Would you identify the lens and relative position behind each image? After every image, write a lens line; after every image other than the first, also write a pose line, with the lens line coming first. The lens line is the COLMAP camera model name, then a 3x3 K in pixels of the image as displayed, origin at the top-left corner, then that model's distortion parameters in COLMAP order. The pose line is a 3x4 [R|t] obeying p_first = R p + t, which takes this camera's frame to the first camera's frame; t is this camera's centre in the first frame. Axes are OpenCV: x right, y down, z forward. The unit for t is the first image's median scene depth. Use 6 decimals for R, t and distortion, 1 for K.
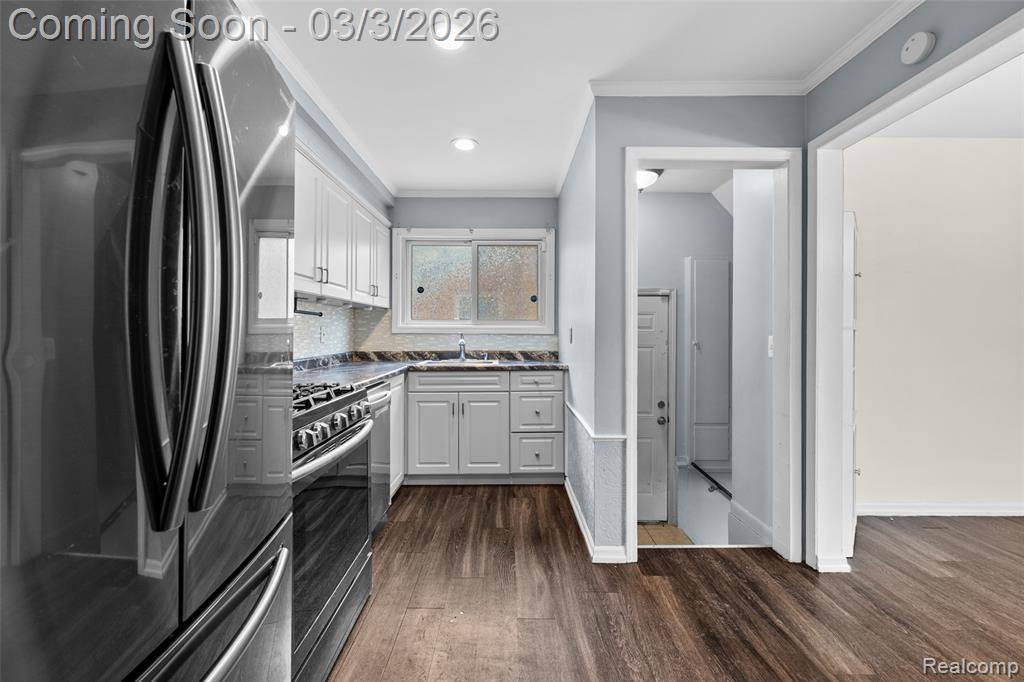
lens RADIAL K [[416.4, 0, 505.4], [0, 416.4, 330.6], [0, 0, 1]] dist [0.000832, 0.000173]
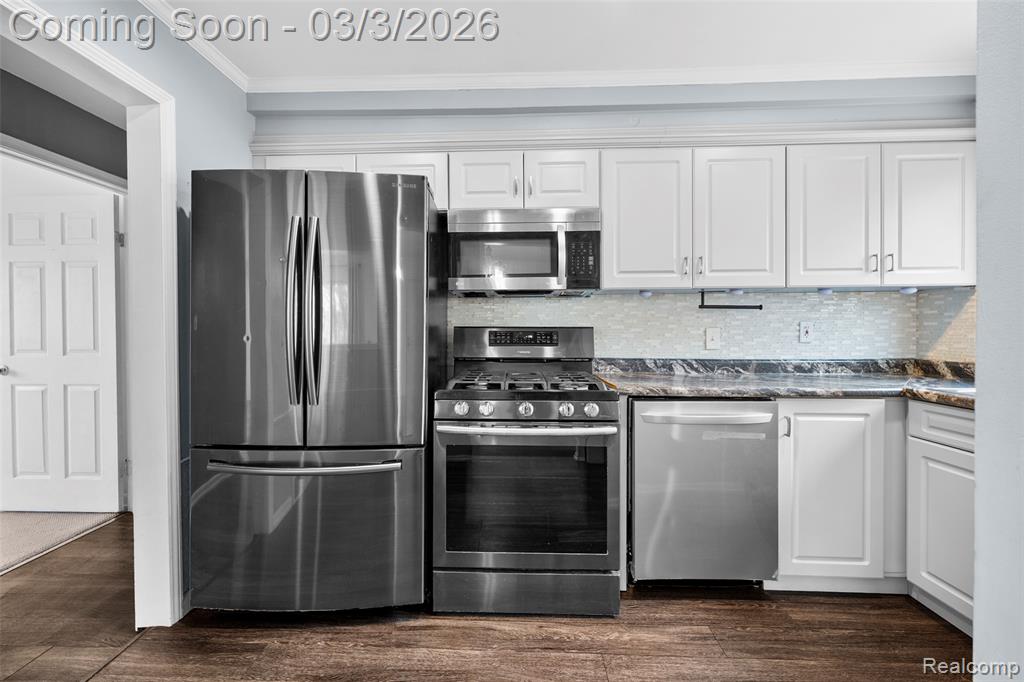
lens RADIAL K [[416.4, 0, 505.4], [0, 416.4, 330.6], [0, 0, 1]] dist [0.000832, 0.000173]
pose [[-0.034374, 0.005060, -0.999396, 0.347026], [0.006994, 0.999964, 0.004822, -0.000727], [0.999385, -0.006824, -0.034408, 0.469358]]
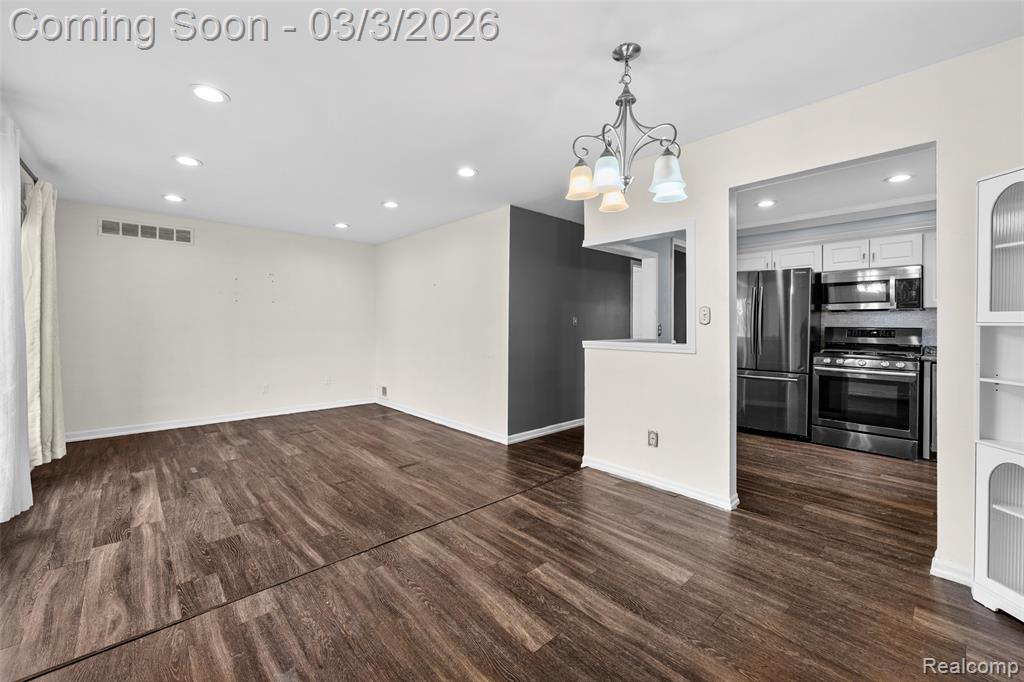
lens RADIAL K [[416.4, 0, 505.4], [0, 416.4, 330.6], [0, 0, 1]] dist [0.000832, 0.000173]
pose [[-0.740102, -0.000859, -0.672494, 1.449141], [-0.006224, 0.999965, 0.005572, 0.006484], [0.672466, 0.008310, -0.740081, 0.683829]]
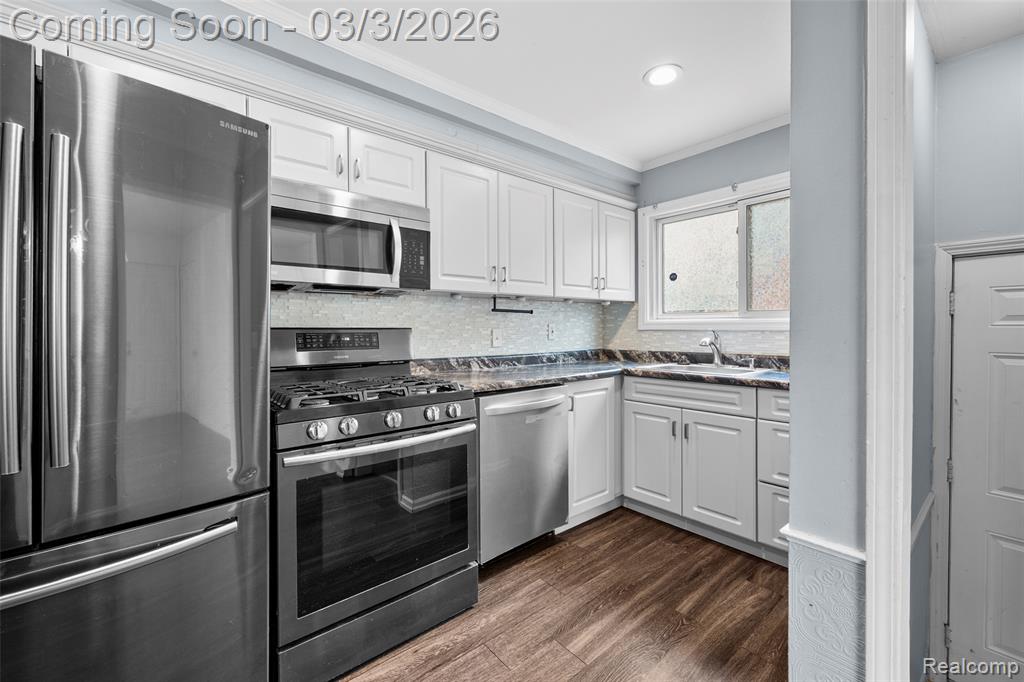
lens RADIAL K [[416.4, 0, 505.4], [0, 416.4, 330.6], [0, 0, 1]] dist [0.000832, 0.000173]
pose [[0.636883, 0.000885, -0.770960, 0.265434], [0.009399, 0.999916, 0.008912, -0.002800], [0.770903, -0.012922, 0.636822, 0.270517]]
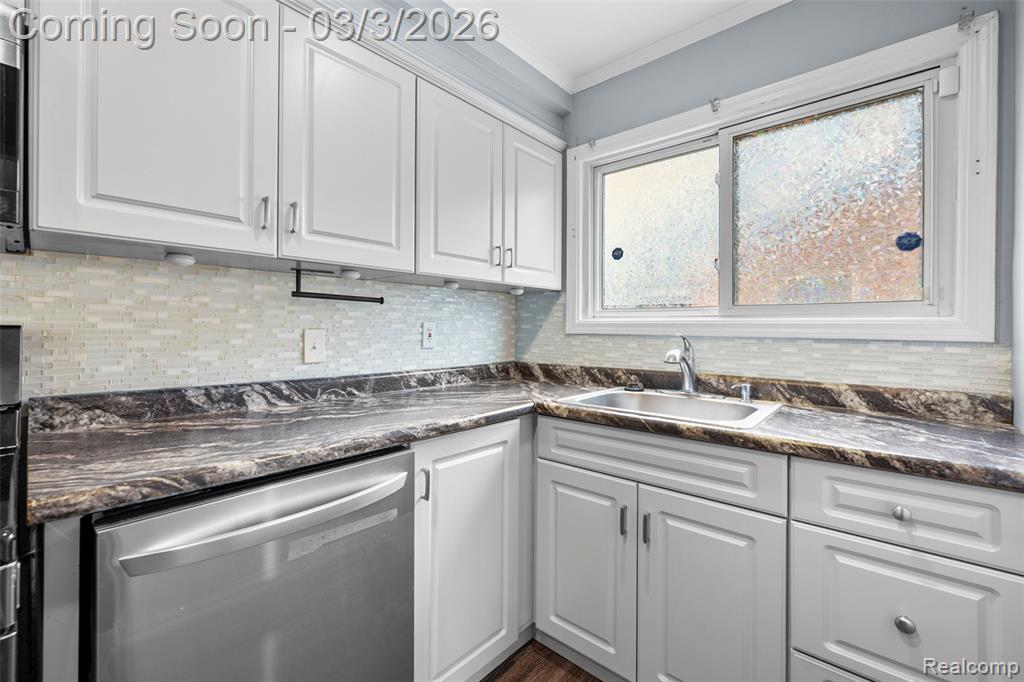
lens RADIAL K [[424.9, 0, 504.2], [0, 424.9, 327.3], [0, 0, 1]] dist [-0.000296, 0.000068]
pose [[0.742088, 0.000842, -0.670302, 0.067122], [-0.002438, 0.999996, -0.001442, -0.001431], [0.670298, 0.002705, 0.742087, 0.603213]]
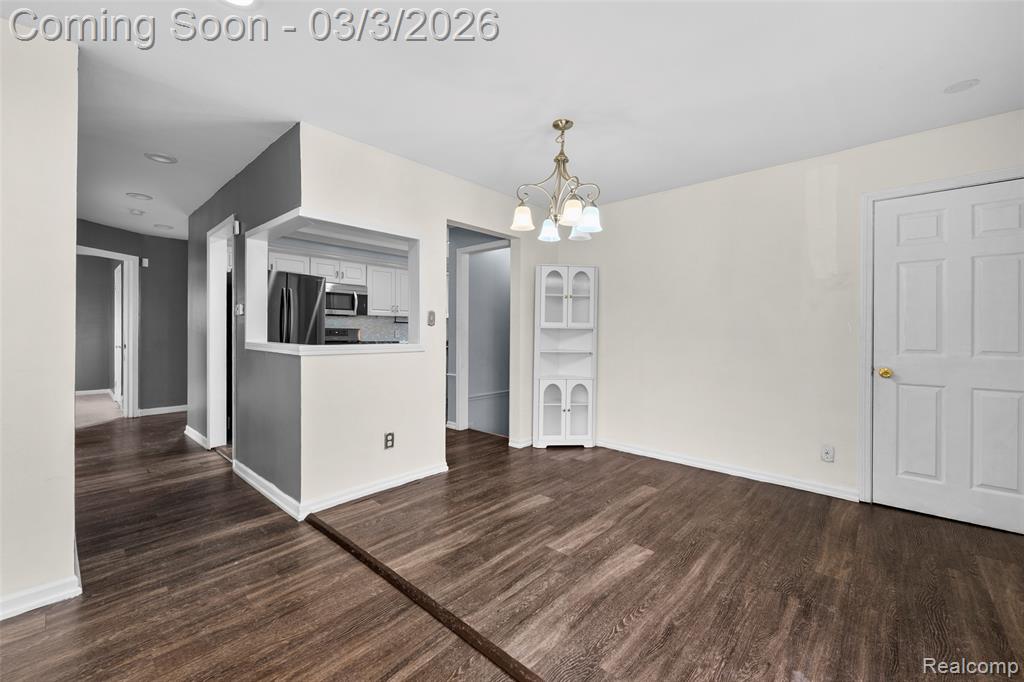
lens RADIAL K [[410.9, 0, 513.5], [0, 410.9, 333.2], [0, 0, 1]] dist [0.000622, 0.000124]
pose [[0.748024, 0.001428, -0.663671, 1.379387], [-0.001551, 0.999999, 0.000403, 0.014922], [0.663670, 0.000728, 0.748025, -0.335659]]
